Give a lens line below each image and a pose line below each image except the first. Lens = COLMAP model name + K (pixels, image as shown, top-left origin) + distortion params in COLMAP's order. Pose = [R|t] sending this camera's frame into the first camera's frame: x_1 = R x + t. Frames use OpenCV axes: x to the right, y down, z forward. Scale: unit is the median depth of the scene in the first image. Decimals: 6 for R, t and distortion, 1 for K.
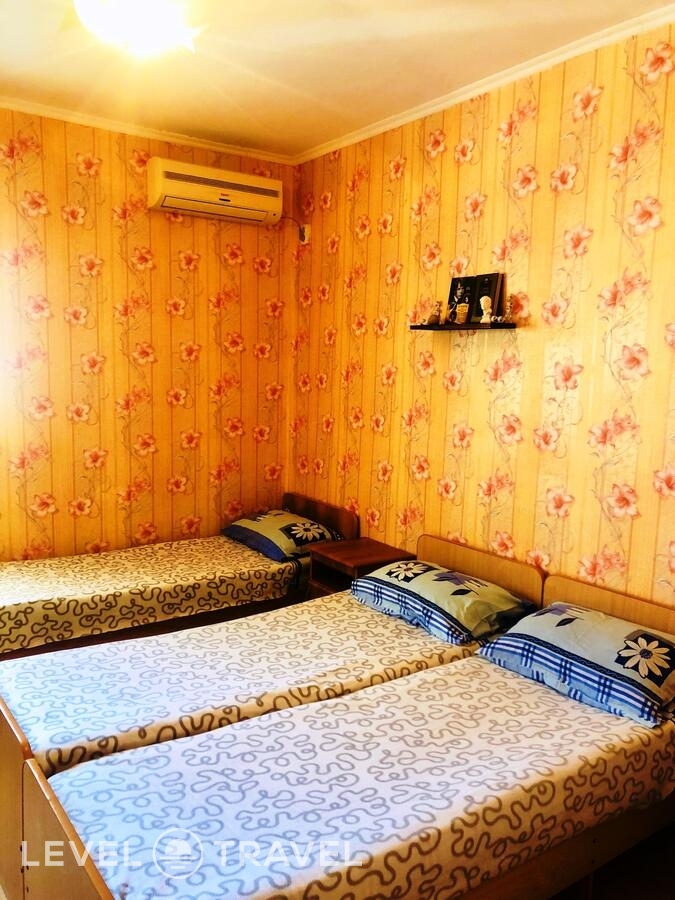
lens RADIAL K [[737.2, 0, 308.5], [0, 737.2, 446.7], [0, 0, 1]] dist [0.025659, -0.011558]
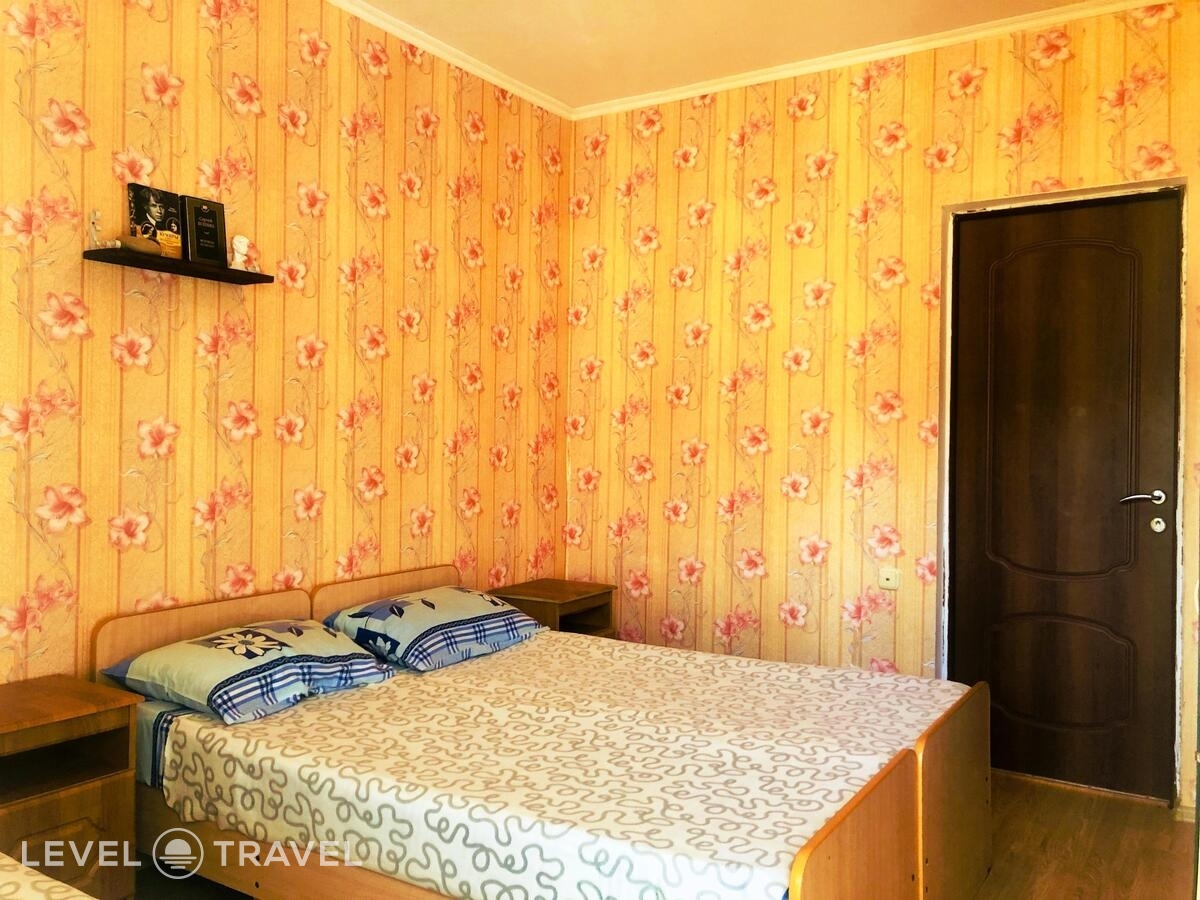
lens RADIAL K [[982.9, 0, 607.6], [0, 982.9, 449.4], [0, 0, 1]] dist [0.025659, -0.011558]
pose [[-0.397820, -0.036627, 0.916732, -0.799648], [0.089645, 0.992870, 0.078571, -0.040755], [-0.913073, 0.113437, -0.391700, 1.087845]]
